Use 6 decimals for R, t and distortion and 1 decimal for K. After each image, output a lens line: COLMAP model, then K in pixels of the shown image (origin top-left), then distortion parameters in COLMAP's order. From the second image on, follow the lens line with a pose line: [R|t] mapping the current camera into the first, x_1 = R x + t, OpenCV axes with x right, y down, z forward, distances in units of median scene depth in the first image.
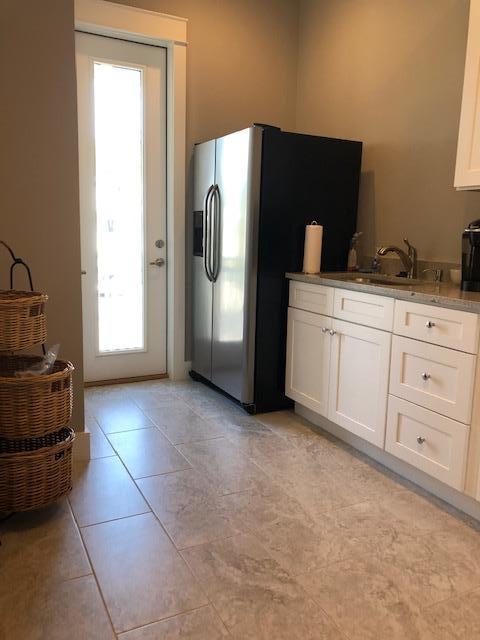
lens RADIAL K [[522.1, 0, 237.7], [0, 522.1, 323.5], [0, 0, 1]] dist [0.016568, -0.007331]
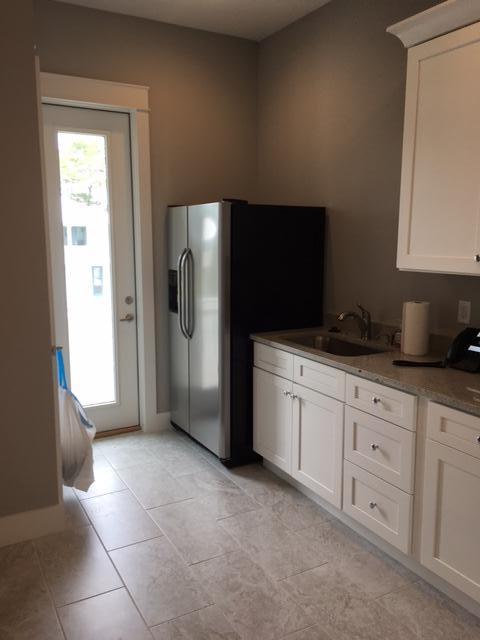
lens RADIAL K [[552.7, 0, 242.2], [0, 552.7, 315.6], [0, 0, 1]] dist [0.047124, -0.038640]
pose [[0.998727, -0.030549, 0.040132, 0.039982], [0.030917, 0.999485, -0.008592, -0.149819], [-0.039849, 0.009822, 0.999157, -0.131863]]
